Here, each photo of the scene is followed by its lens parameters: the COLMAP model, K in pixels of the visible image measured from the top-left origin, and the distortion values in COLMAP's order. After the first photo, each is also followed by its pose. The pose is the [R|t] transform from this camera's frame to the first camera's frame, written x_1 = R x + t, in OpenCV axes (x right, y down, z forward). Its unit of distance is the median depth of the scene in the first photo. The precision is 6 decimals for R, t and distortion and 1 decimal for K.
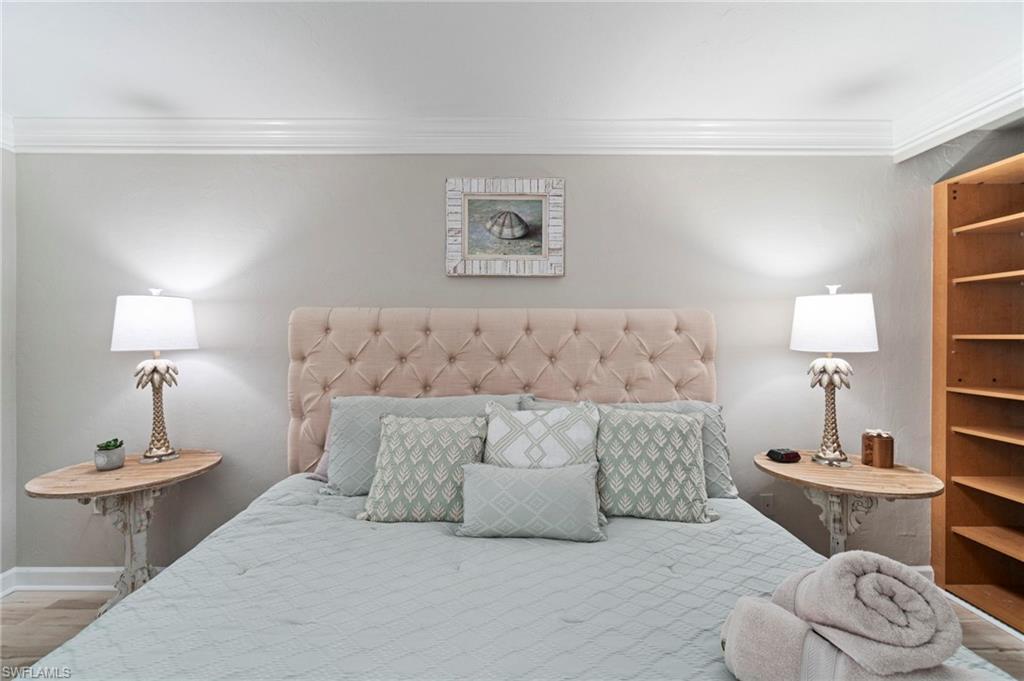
lens RADIAL K [[456.8, 0, 504.3], [0, 456.8, 340.3], [0, 0, 1]] dist [0.000551, 0.000839]
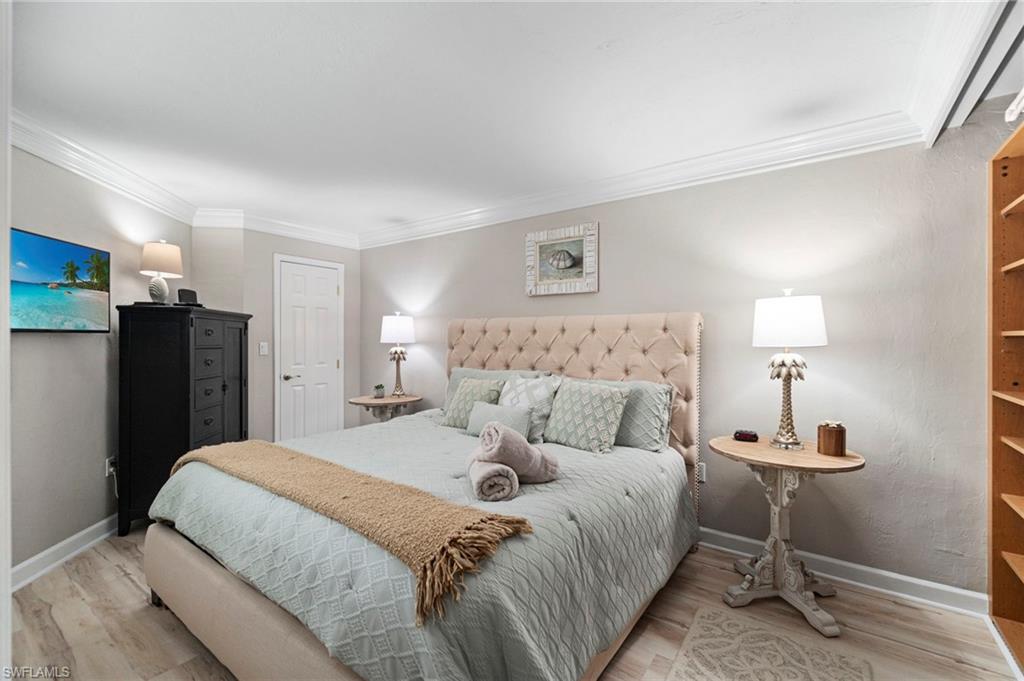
lens RADIAL K [[567.0, 0, 515.7], [0, 567.0, 336.2], [0, 0, 1]] dist [-0.002783, 0.001356]
pose [[0.756688, -0.003751, -0.653766, 1.111688], [-0.005995, 0.999902, -0.012677, 0.019187], [0.653749, 0.013512, 0.756591, -0.483468]]
